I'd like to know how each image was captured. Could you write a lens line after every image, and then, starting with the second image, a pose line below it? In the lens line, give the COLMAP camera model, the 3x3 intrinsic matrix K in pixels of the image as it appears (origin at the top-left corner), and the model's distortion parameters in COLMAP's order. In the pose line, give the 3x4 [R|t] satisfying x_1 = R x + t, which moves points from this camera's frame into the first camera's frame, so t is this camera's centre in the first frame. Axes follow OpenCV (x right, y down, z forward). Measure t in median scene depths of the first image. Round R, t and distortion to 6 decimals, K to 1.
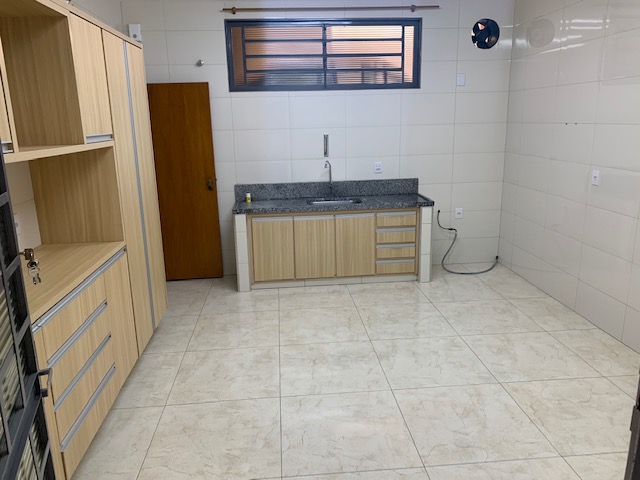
lens RADIAL K [[488.2, 0, 320.5], [0, 488.2, 239.6], [0, 0, 1]] dist [0.022576, -0.015868]
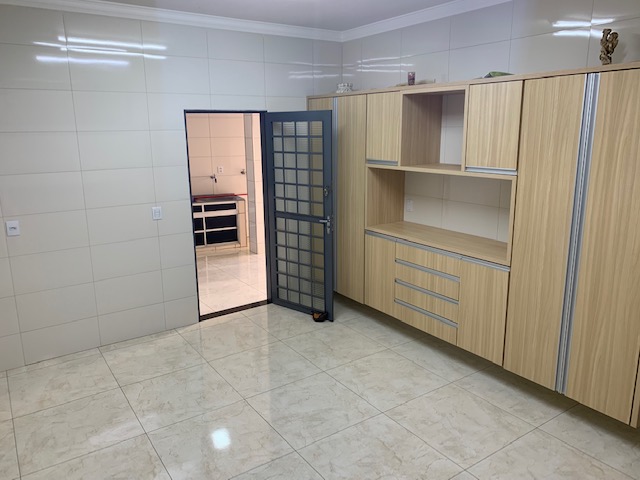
lens RADIAL K [[488.2, 0, 321.0], [0, 488.2, 238.6], [0, 0, 1]] dist [0.022576, -0.015868]
pose [[-0.869151, 0.140933, -0.474040, 0.508970], [-0.090226, 0.897260, 0.432186, -0.498069], [0.486246, 0.418406, -0.767139, 1.616955]]
